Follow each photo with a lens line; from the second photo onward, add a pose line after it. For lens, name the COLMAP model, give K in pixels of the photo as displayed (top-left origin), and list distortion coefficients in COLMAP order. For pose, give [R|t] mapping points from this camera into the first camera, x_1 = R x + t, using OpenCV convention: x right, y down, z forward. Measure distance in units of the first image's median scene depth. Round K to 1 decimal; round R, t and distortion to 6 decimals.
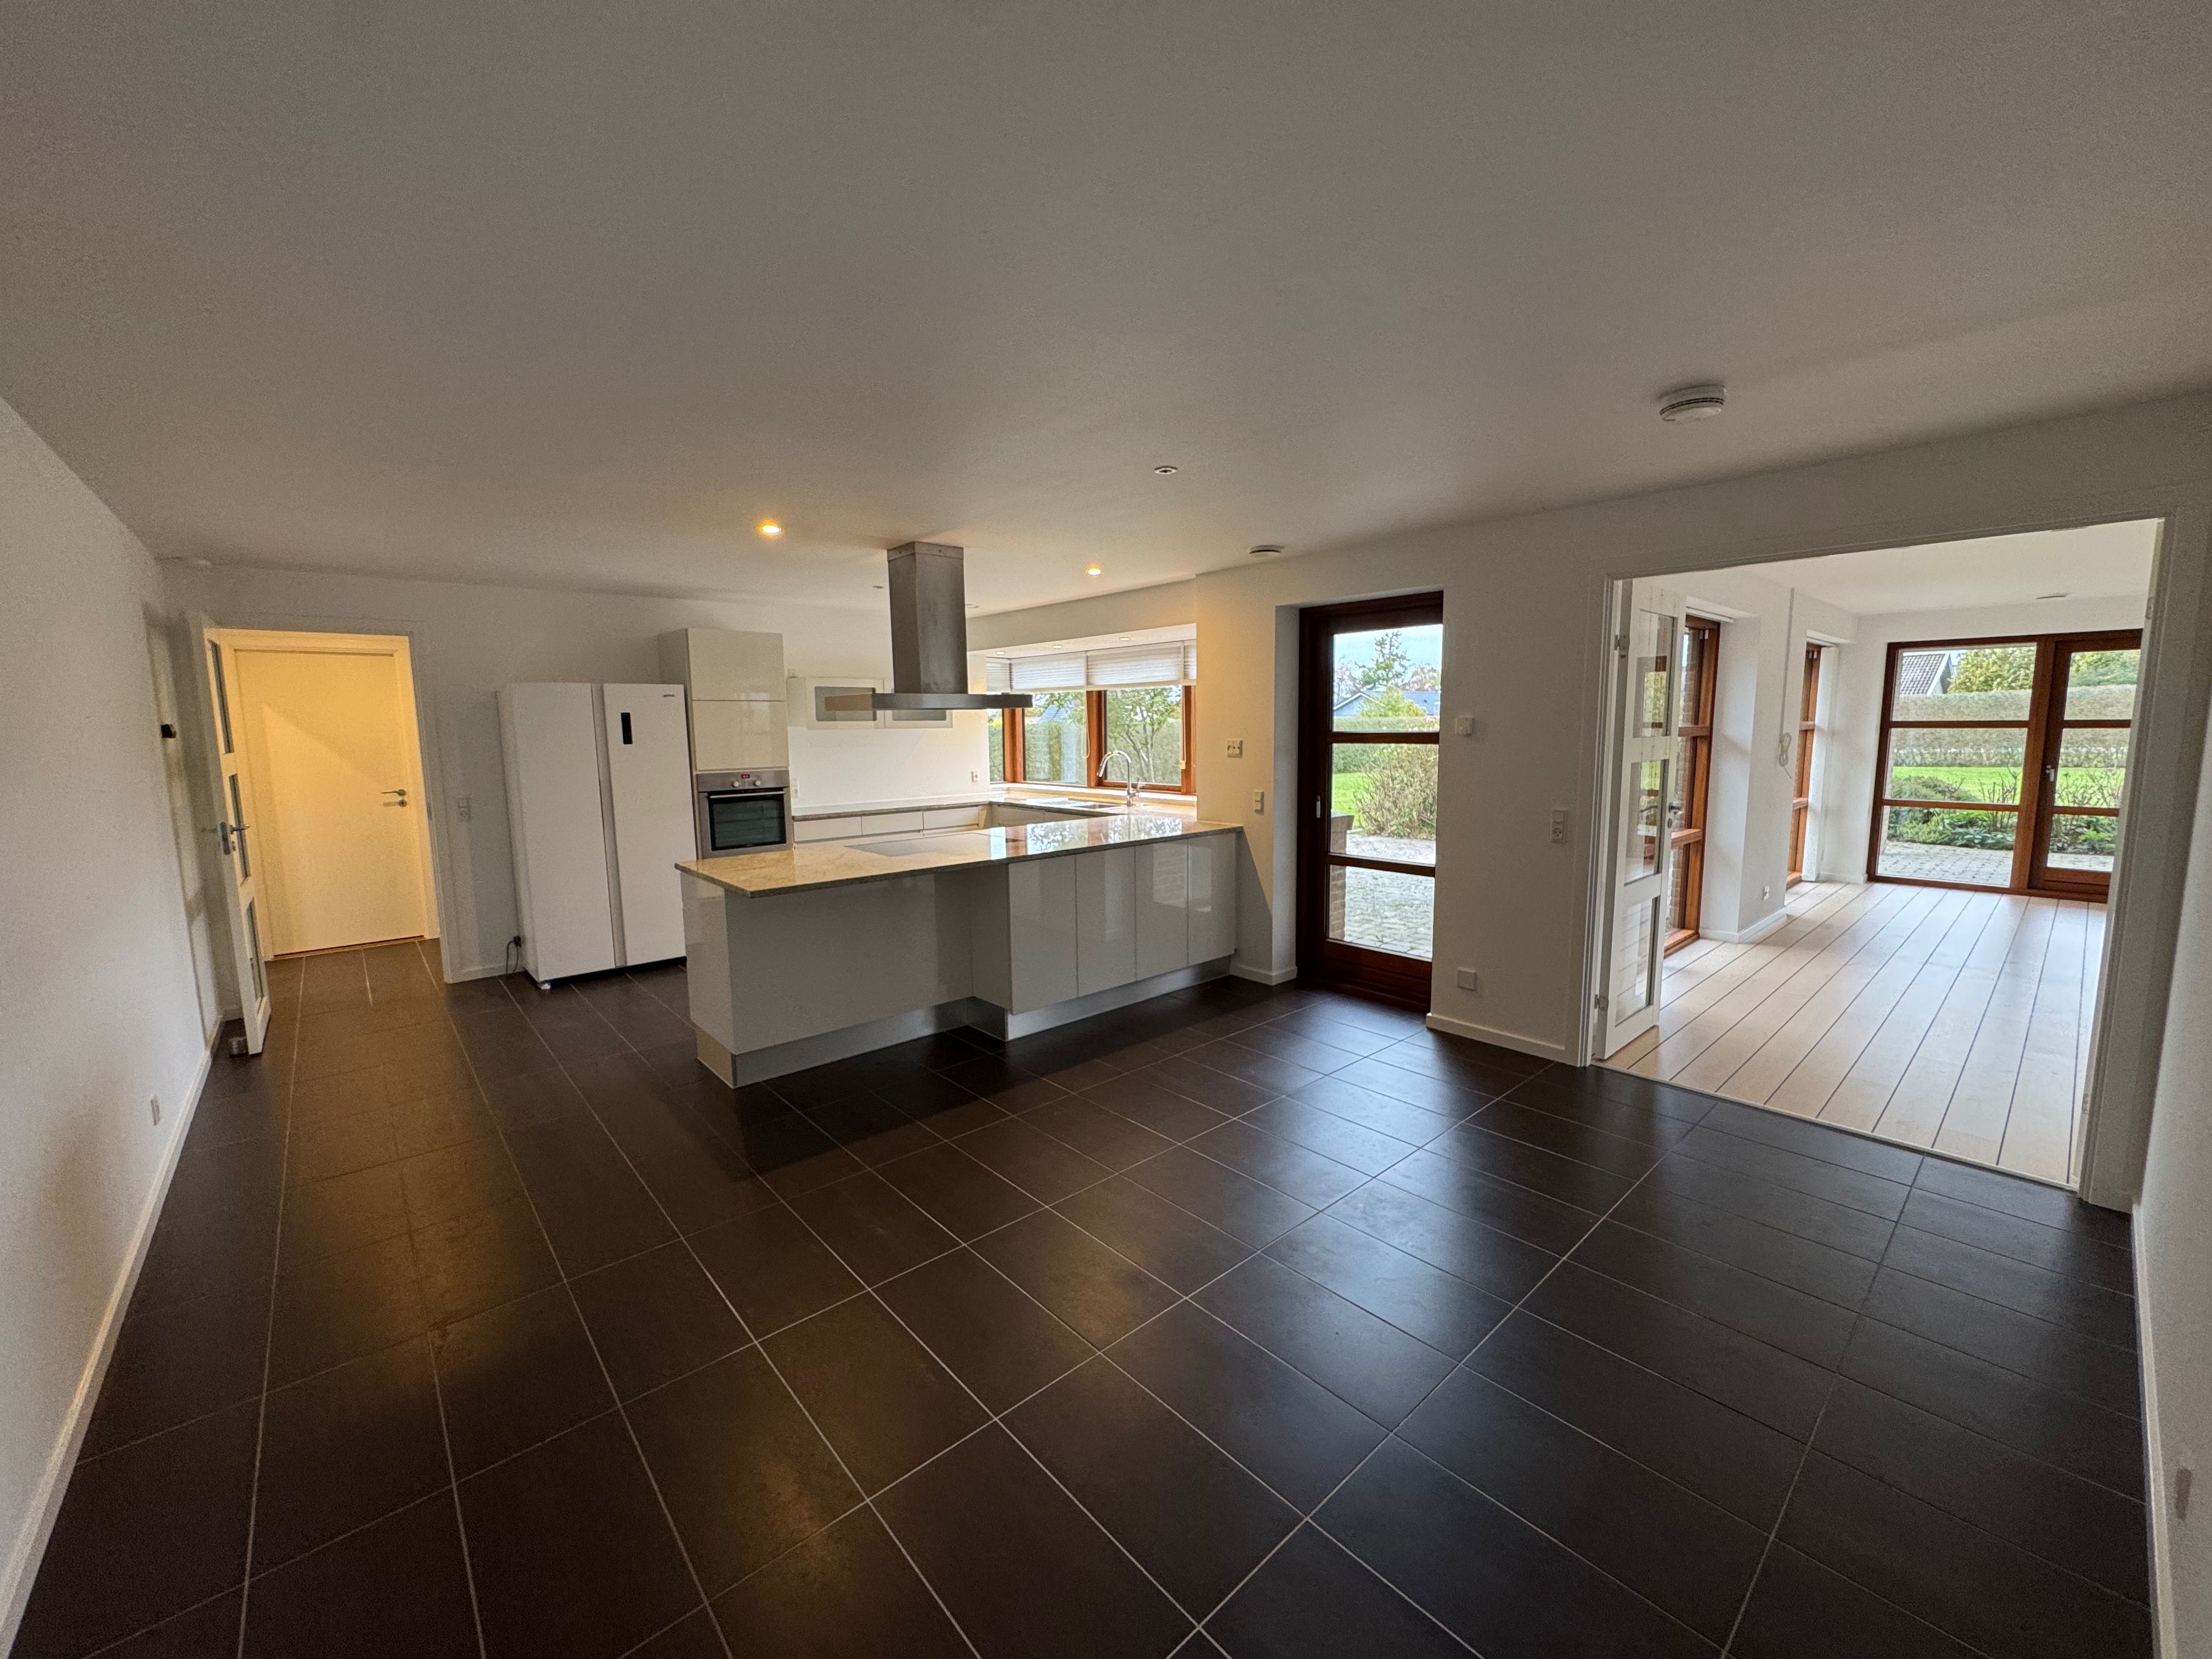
lens RADIAL K [[883.6, 0, 1122.5], [0, 883.6, 837.8], [0, 0, 1]] dist [-0.017051, -0.000131]
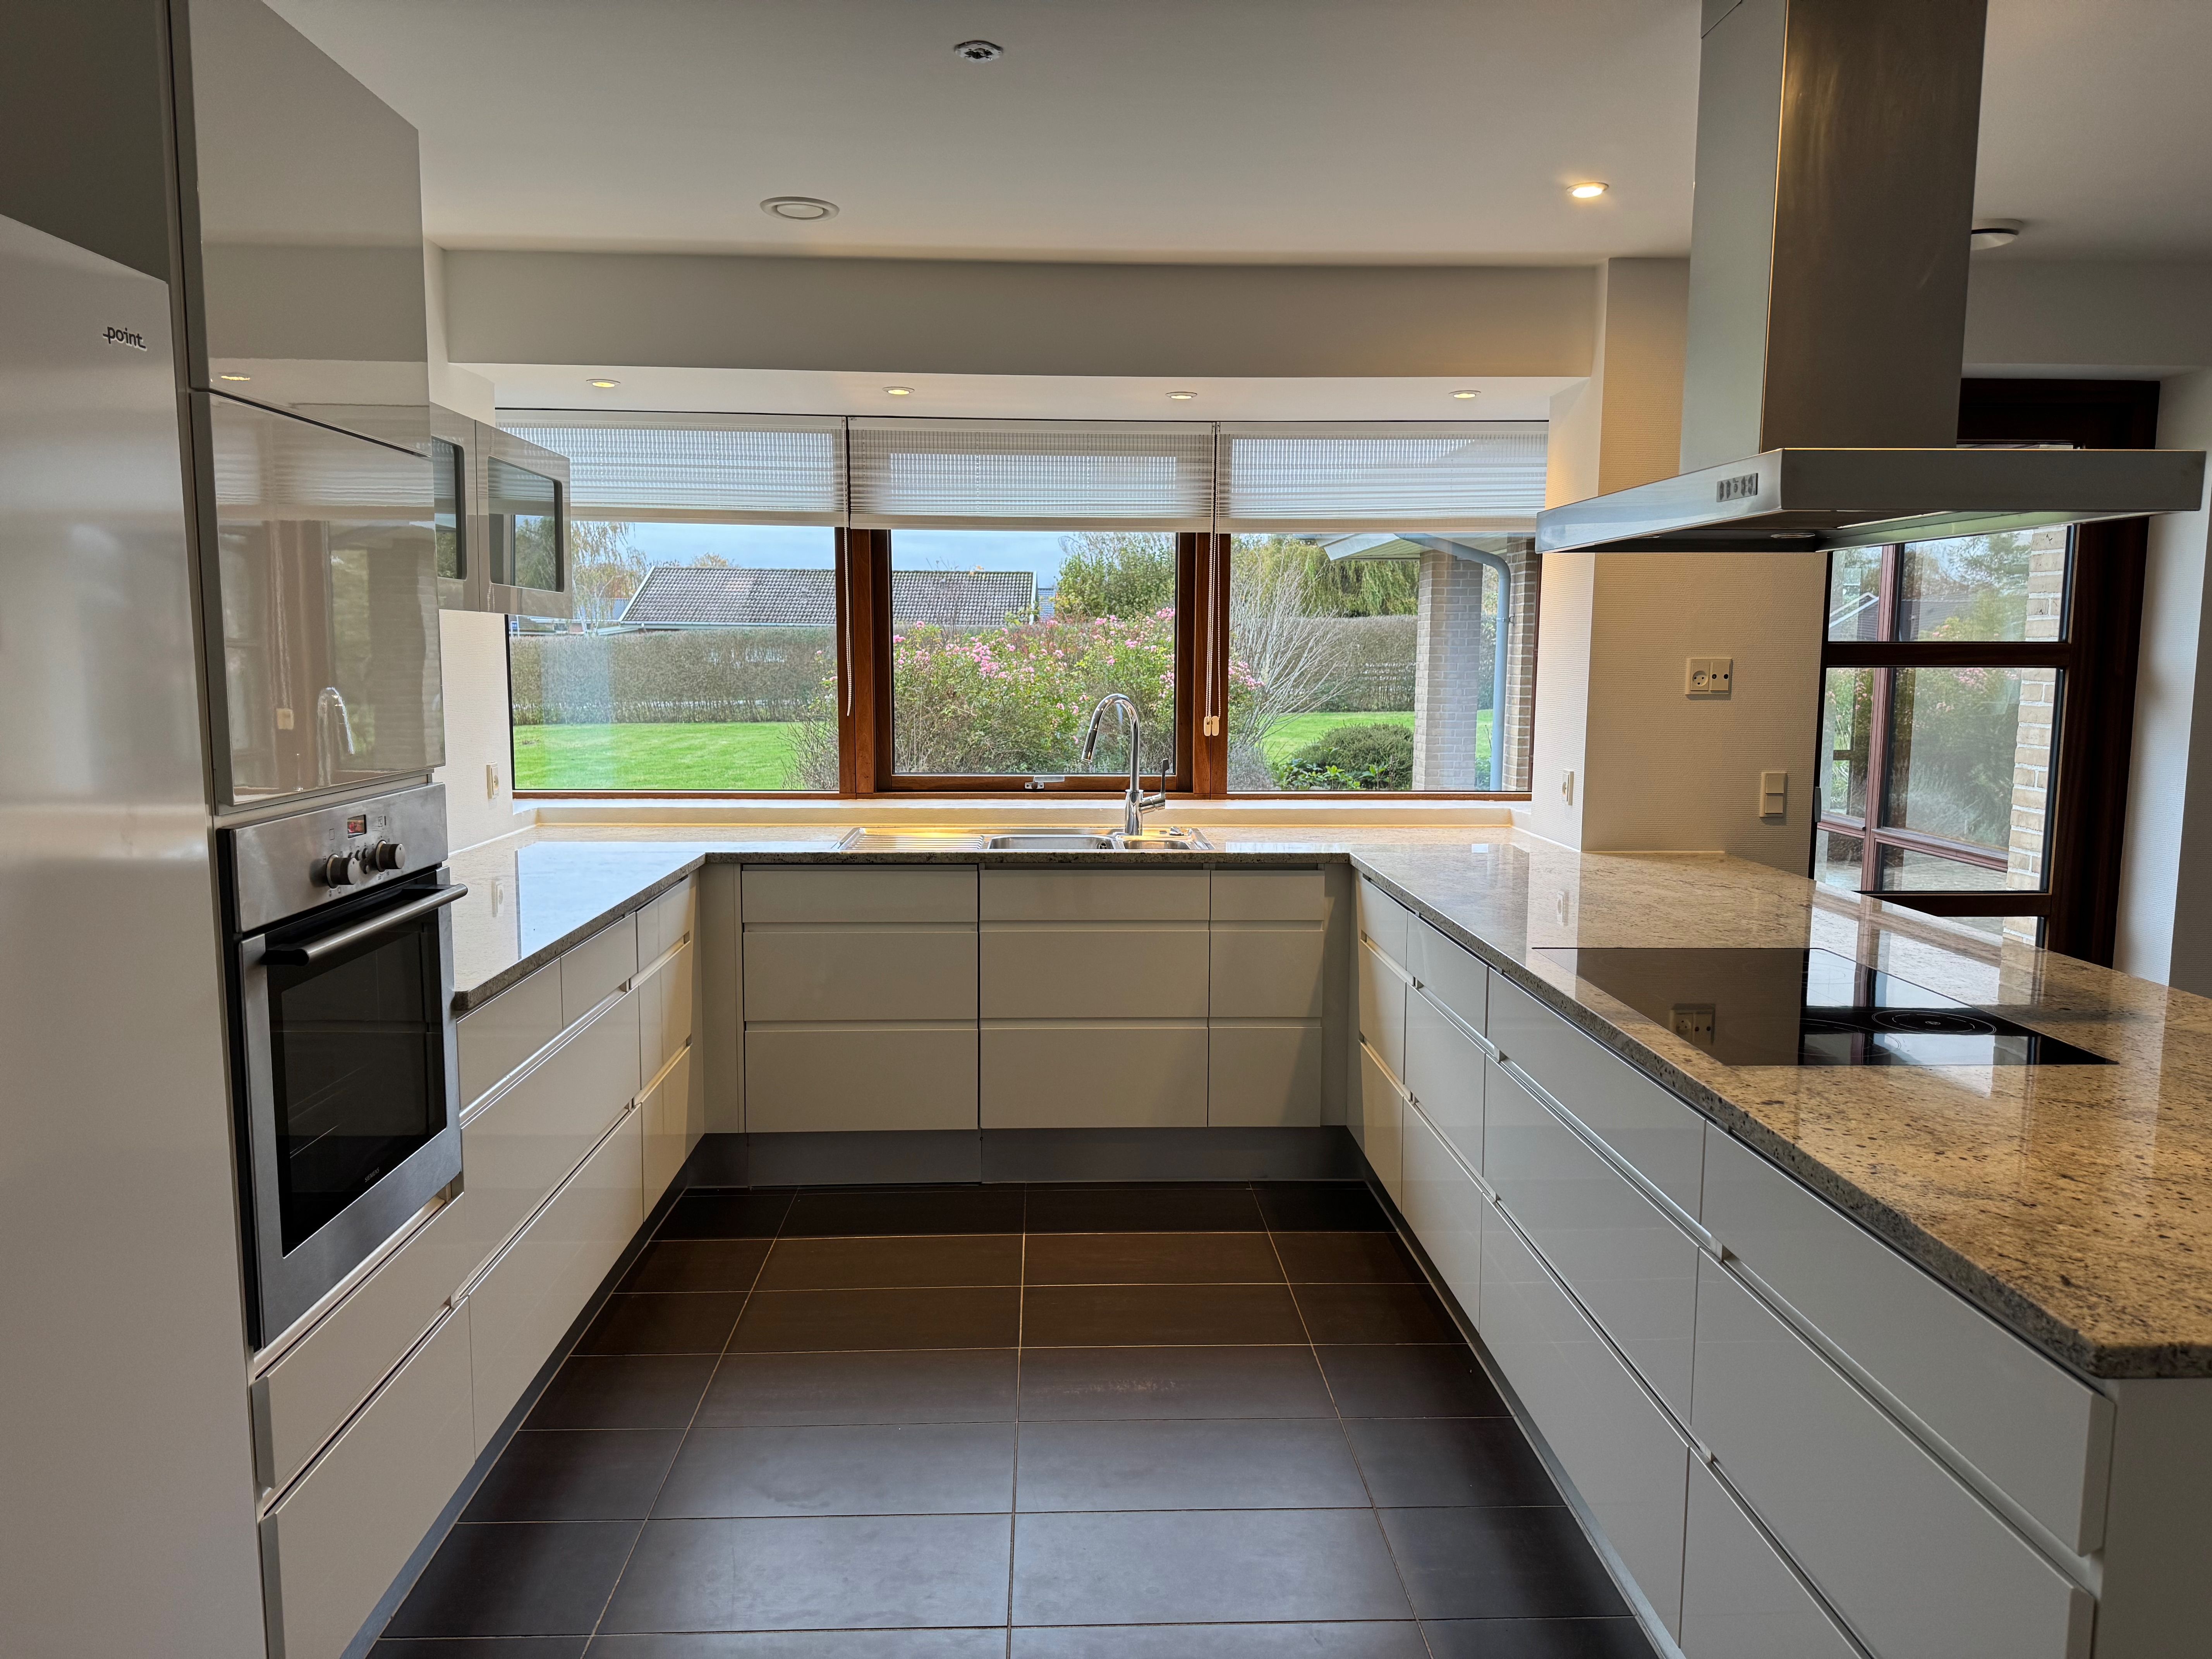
lens RADIAL K [[1536.8, 0, 1106.0], [0, 1536.8, 829.5], [0, 0, 1]] dist [0.085639, -0.130491]
pose [[0.638506, -0.072170, 0.766225, -0.625323], [0.085445, 0.996086, 0.022618, -0.065783], [-0.764859, 0.051029, 0.642174, 0.699610]]
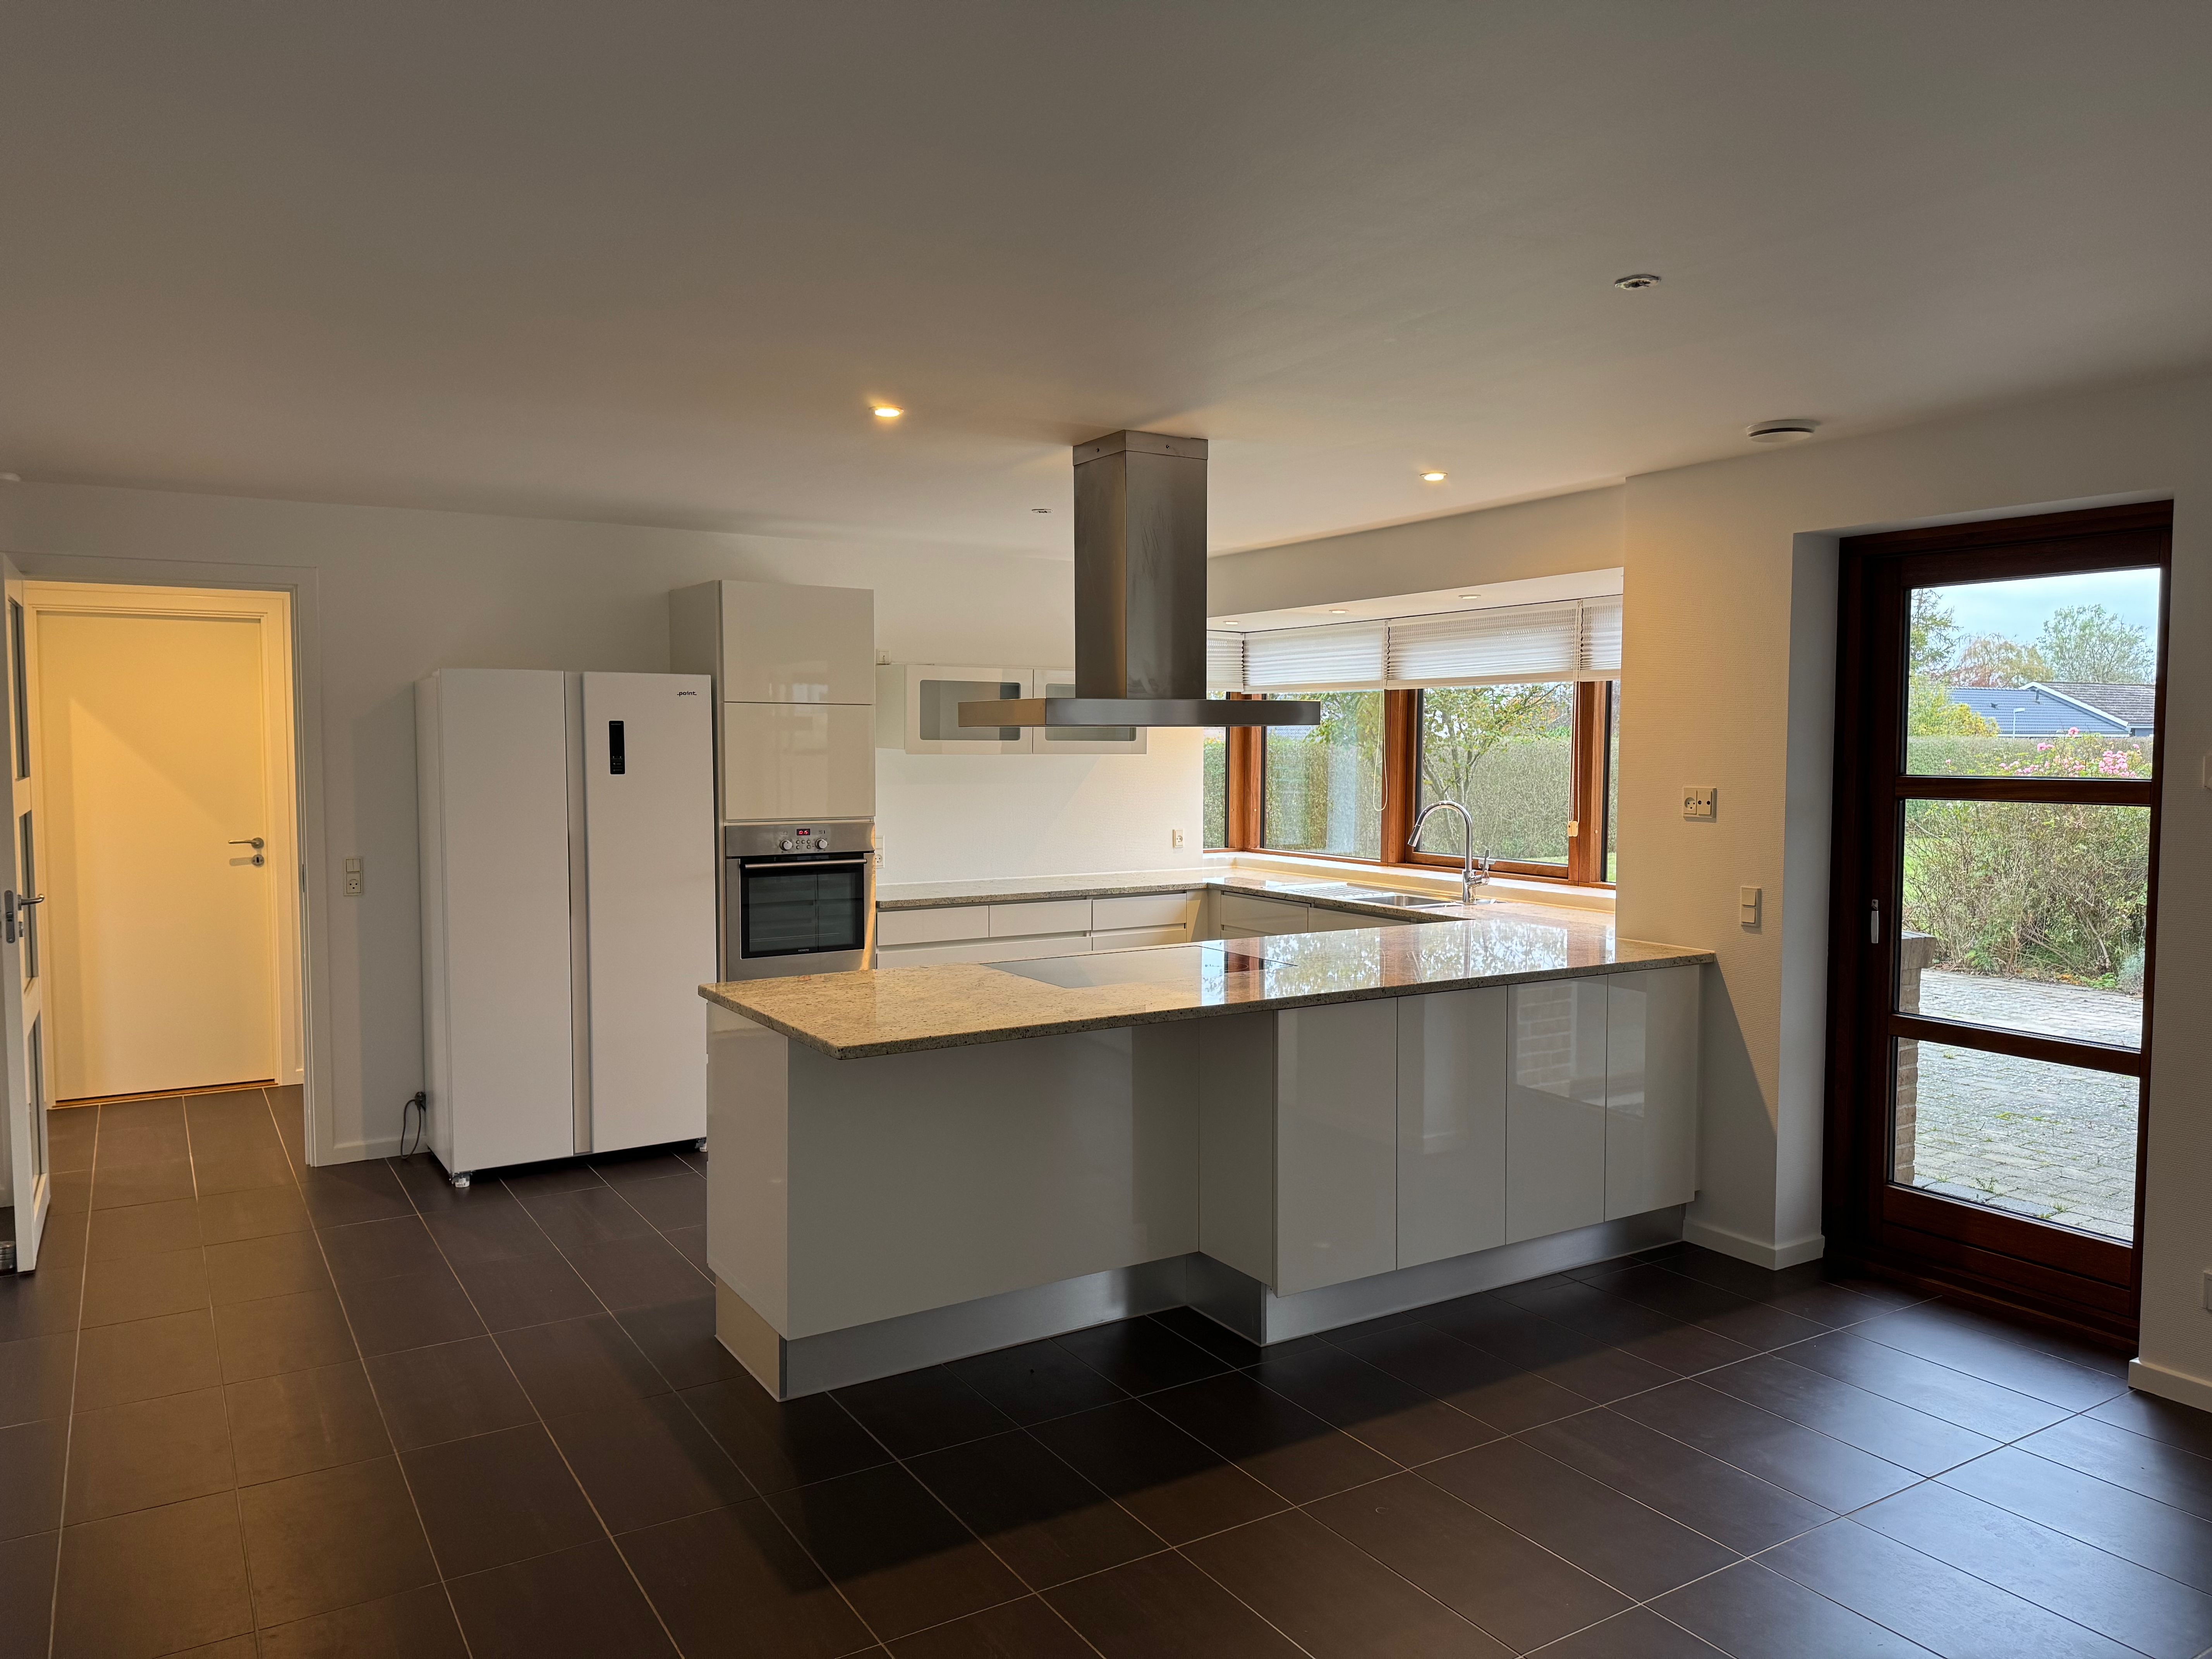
lens RADIAL K [[1536.8, 0, 1106.0], [0, 1536.8, 829.5], [0, 0, 1]] dist [0.085639, -0.130491]
pose [[0.983736, 0.023596, -0.178064, -0.052141], [-0.035914, 0.997155, -0.066273, -0.011669], [0.175993, 0.071590, 0.981785, 0.034875]]
